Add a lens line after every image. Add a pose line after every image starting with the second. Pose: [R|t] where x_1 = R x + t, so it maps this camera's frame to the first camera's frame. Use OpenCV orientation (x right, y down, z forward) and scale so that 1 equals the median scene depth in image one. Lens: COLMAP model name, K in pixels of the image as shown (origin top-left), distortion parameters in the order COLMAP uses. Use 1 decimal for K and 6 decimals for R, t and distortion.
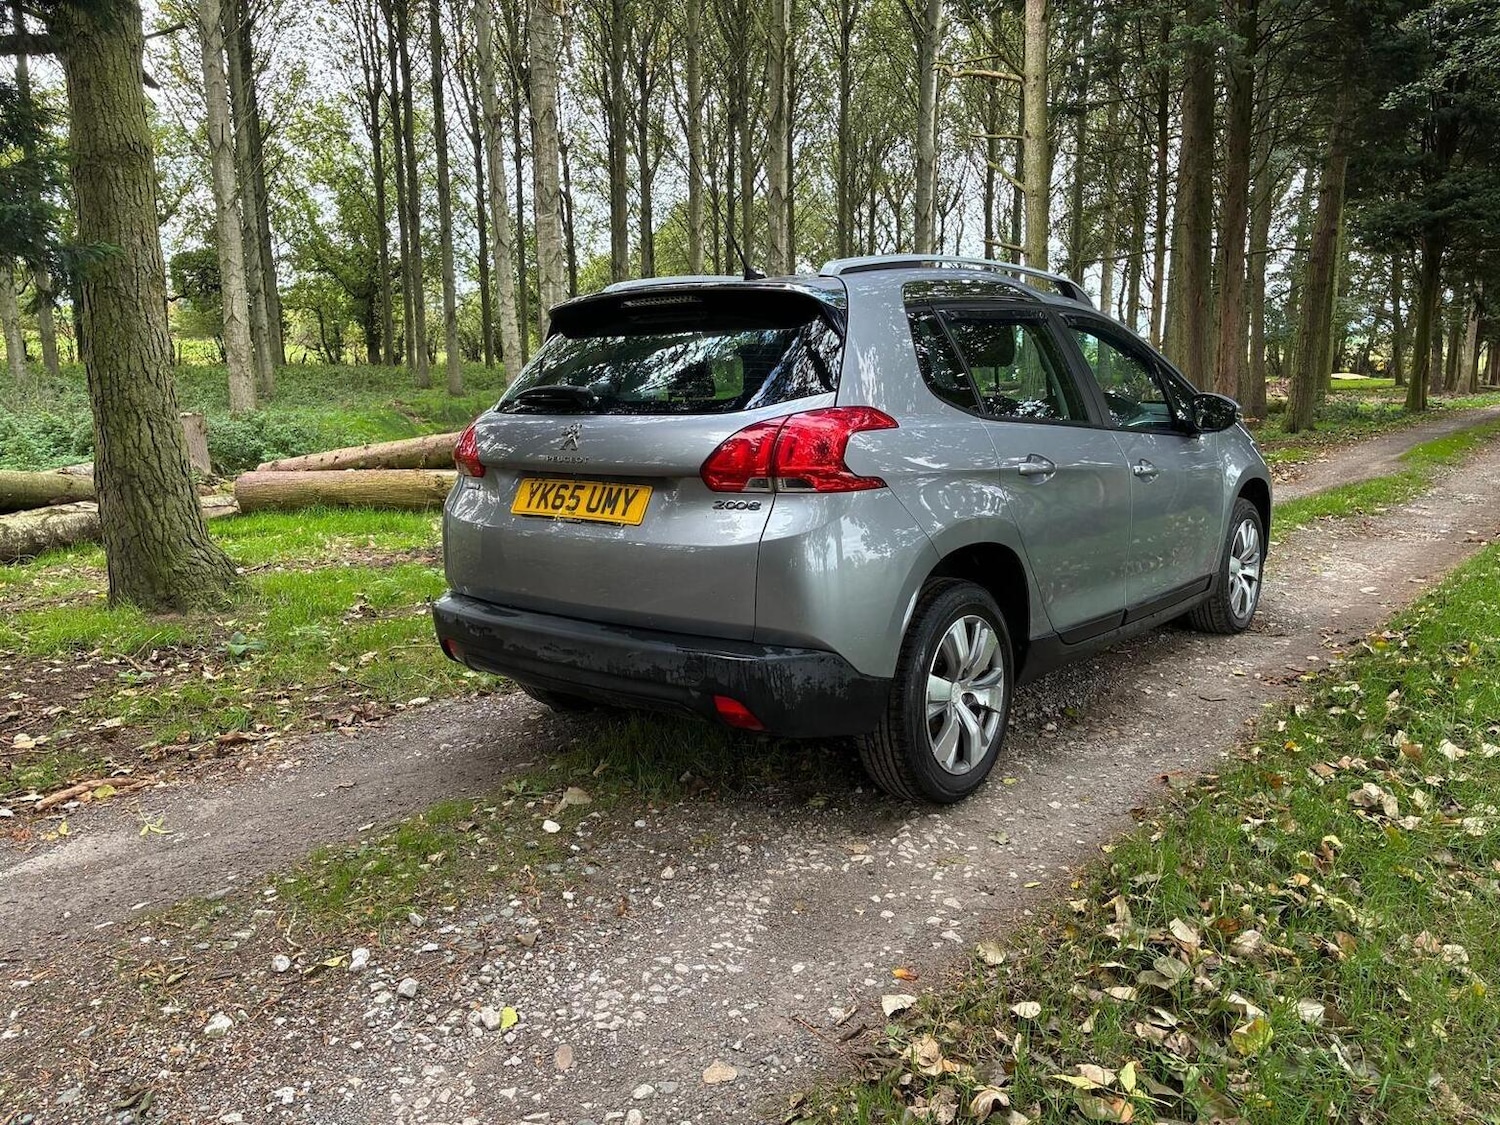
lens RADIAL K [[1117.9, 0, 750.0], [0, 1117.9, 562.5], [0, 0, 1]] dist [0.048168, -0.053192]
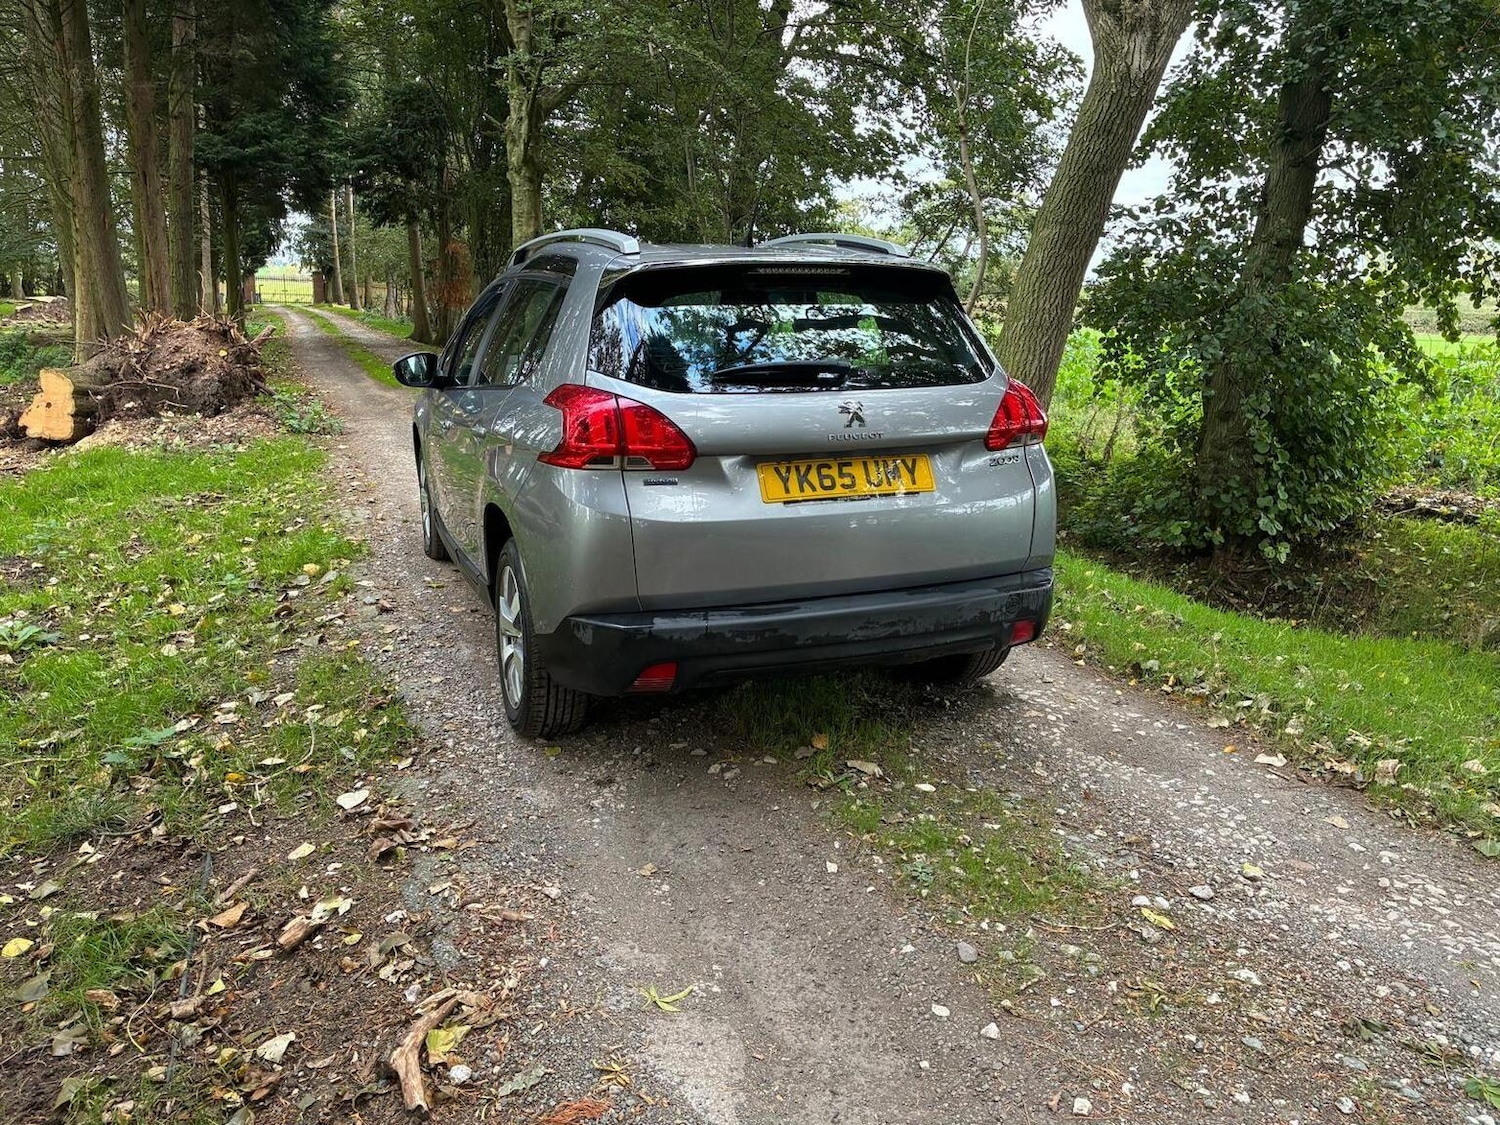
lens RADIAL K [[1117.9, 0, 750.0], [0, 1117.9, 562.5], [0, 0, 1]] dist [0.048168, -0.053192]
pose [[0.488762, -0.184883, 0.852602, -1.093211], [0.127232, 0.981944, 0.139993, -0.135913], [-0.863090, 0.040055, 0.503460, 0.597631]]
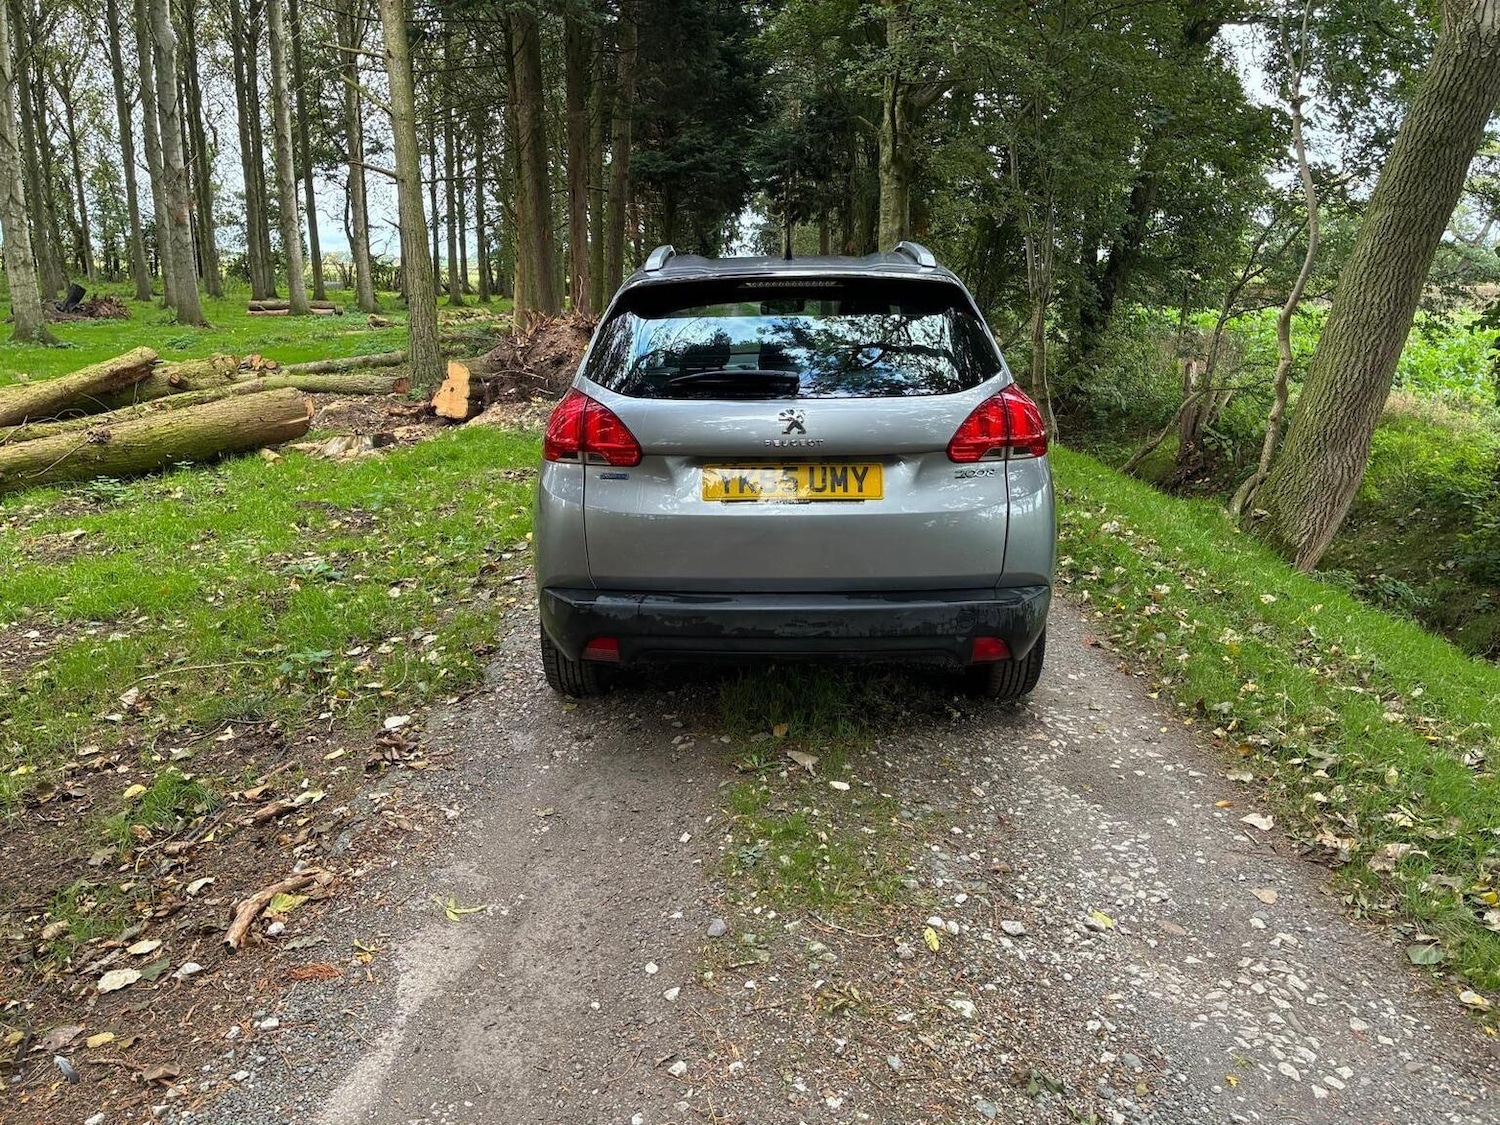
lens RADIAL K [[1112.0, 0, 723.6], [0, 1112.0, 558.8], [0, 0, 1]] dist [0.053146, -0.069090]
pose [[0.791678, -0.135470, 0.595730, -0.861917], [0.093238, 0.990474, 0.101329, -0.098549], [-0.603782, -0.024675, 0.796768, 0.215311]]
